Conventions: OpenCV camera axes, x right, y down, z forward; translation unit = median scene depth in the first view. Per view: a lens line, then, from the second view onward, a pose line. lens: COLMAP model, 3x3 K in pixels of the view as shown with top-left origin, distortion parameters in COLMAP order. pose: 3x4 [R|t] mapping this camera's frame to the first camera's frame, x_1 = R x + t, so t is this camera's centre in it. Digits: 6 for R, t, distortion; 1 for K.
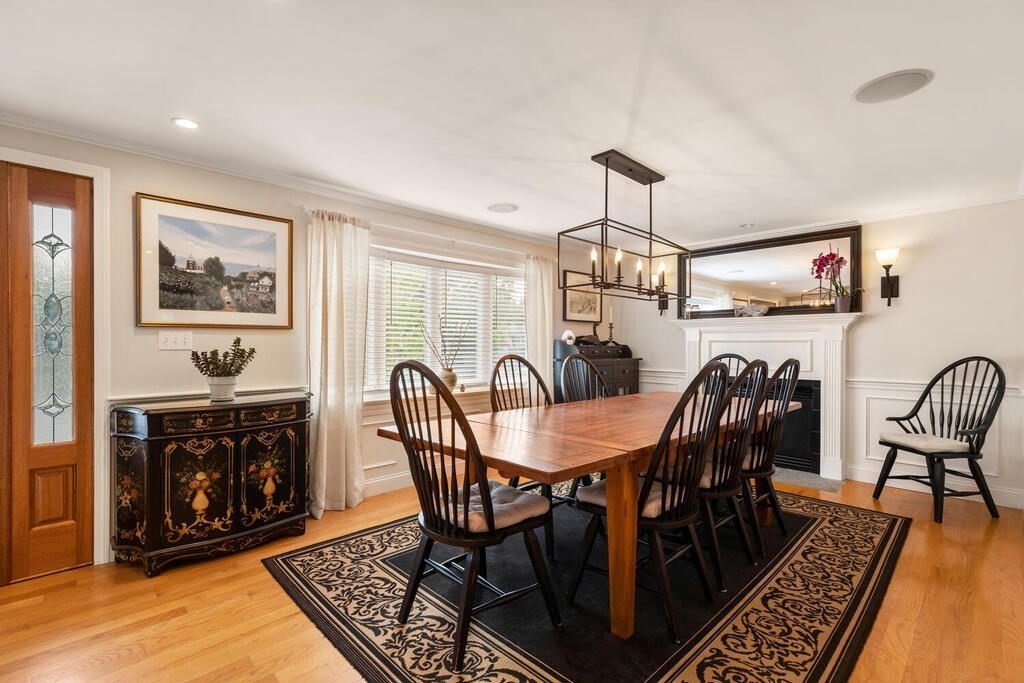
lens RADIAL K [[464.7, 0, 513.5], [0, 464.7, 347.3], [0, 0, 1]] dist [0.001189, -0.000033]
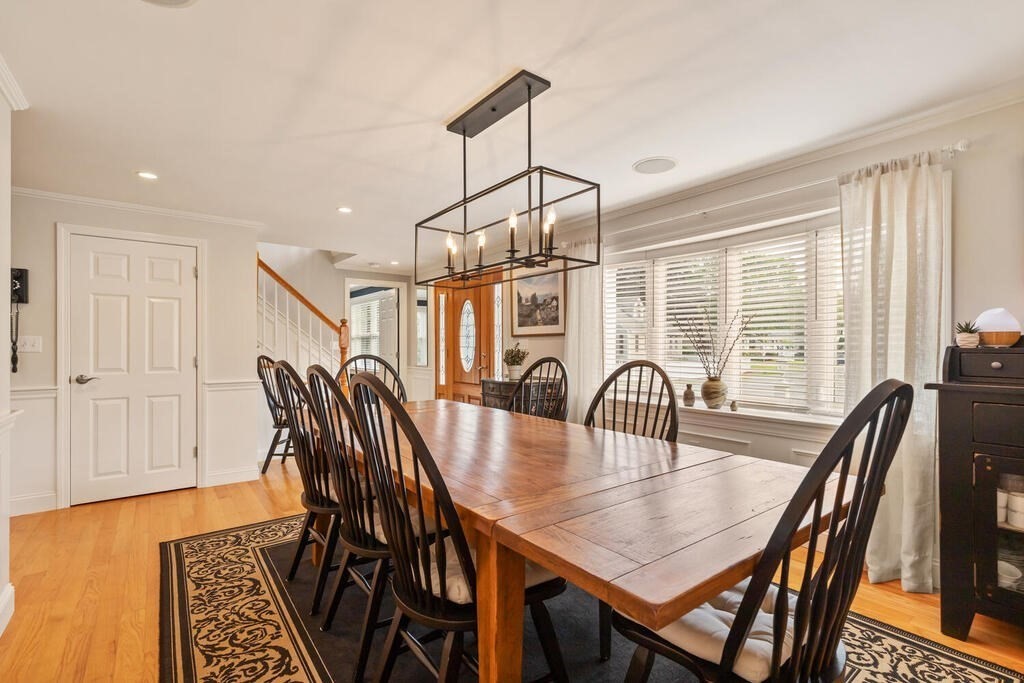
lens RADIAL K [[464.7, 0, 513.5], [0, 464.7, 347.3], [0, 0, 1]] dist [0.001189, -0.000033]
pose [[-0.123386, 0.003087, -0.992354, 1.050100], [-0.009514, 0.999946, 0.004294, -0.008417], [0.992313, 0.009971, -0.123350, 1.177147]]
